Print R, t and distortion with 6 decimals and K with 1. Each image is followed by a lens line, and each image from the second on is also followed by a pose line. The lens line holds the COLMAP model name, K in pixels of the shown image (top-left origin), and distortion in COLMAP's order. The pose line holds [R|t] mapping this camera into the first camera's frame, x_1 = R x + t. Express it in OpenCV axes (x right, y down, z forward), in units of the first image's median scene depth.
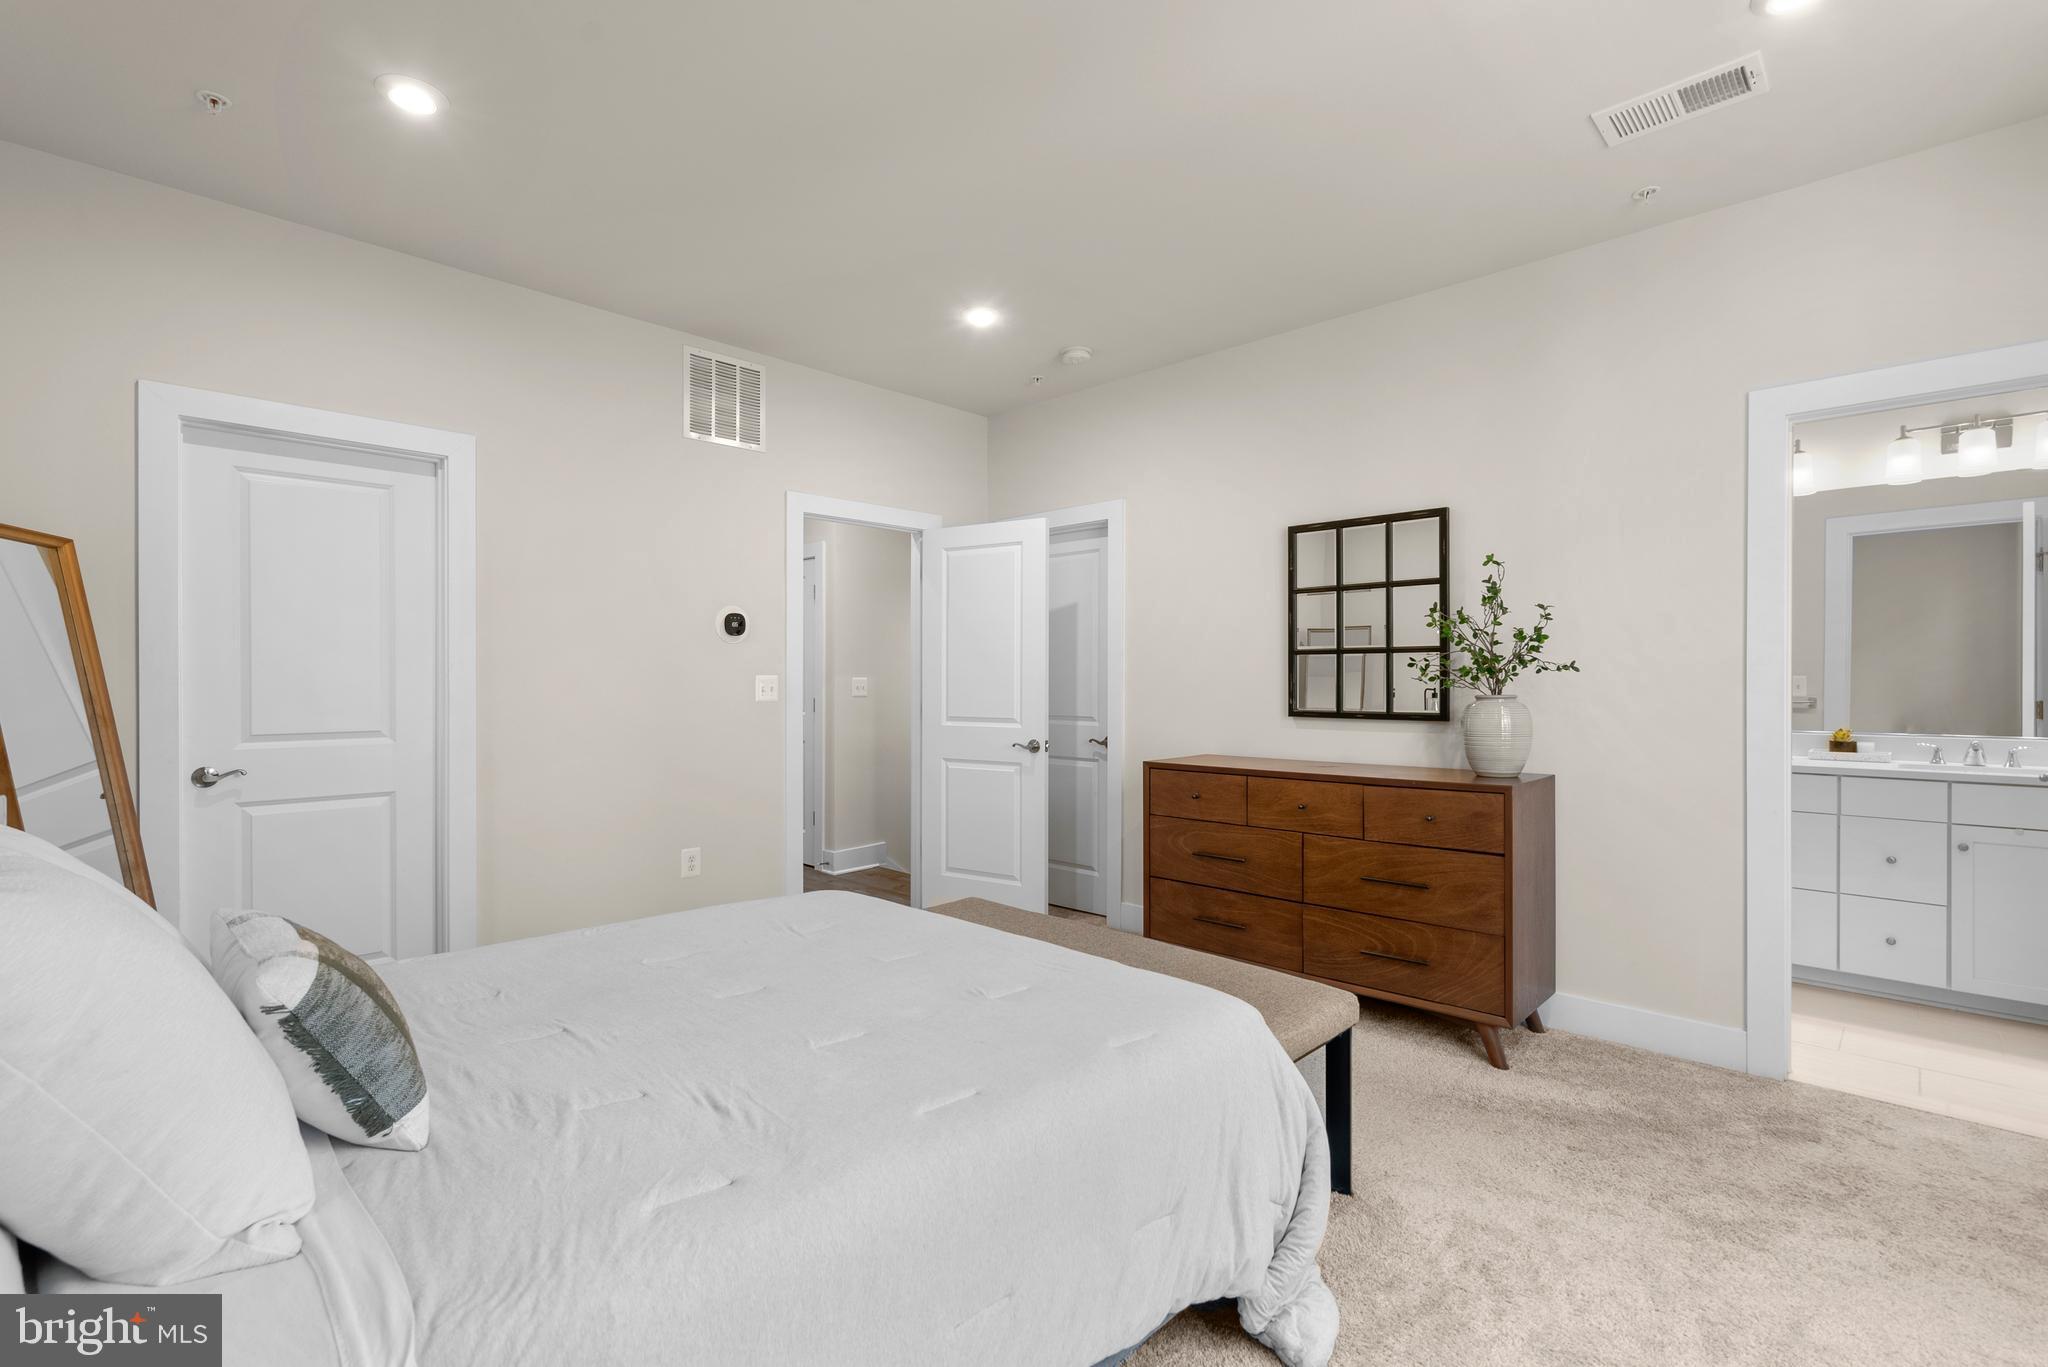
lens RADIAL K [[939.8, 0, 1024.3], [0, 939.8, 680.6], [0, 0, 1]] dist [-0.007878, 0.004600]
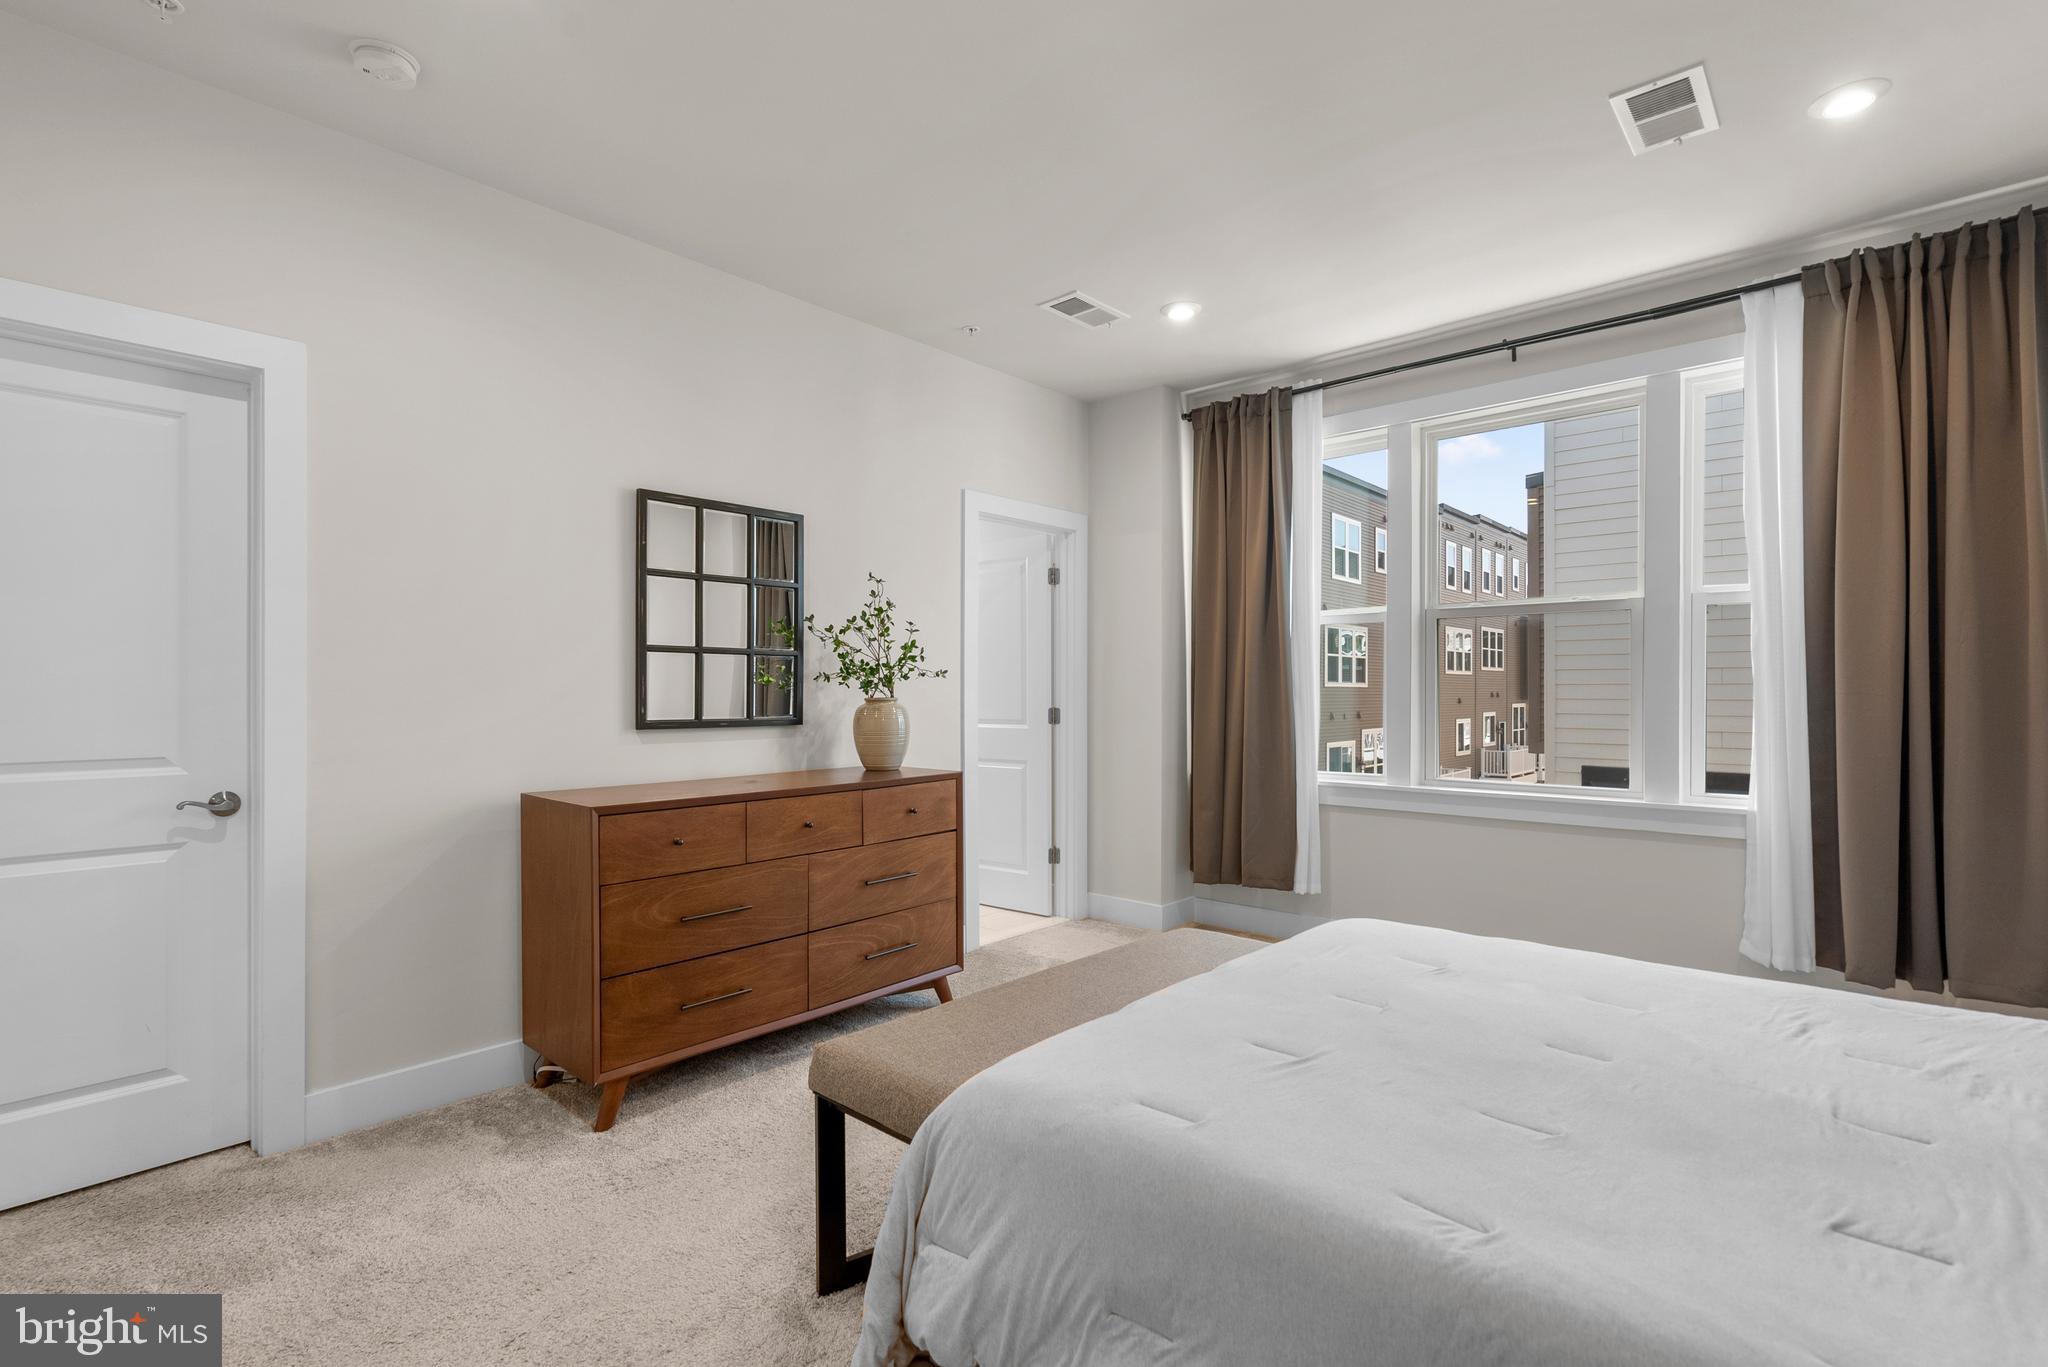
lens RADIAL K [[939.8, 0, 1030.9], [0, 939.8, 691.5], [0, 0, 1]] dist [-0.007878, 0.004600]
pose [[-0.037365, -0.002838, 0.999298, -0.544805], [-0.001733, 0.999995, 0.002776, 0.003713], [-0.999300, -0.001628, -0.037369, 0.740557]]
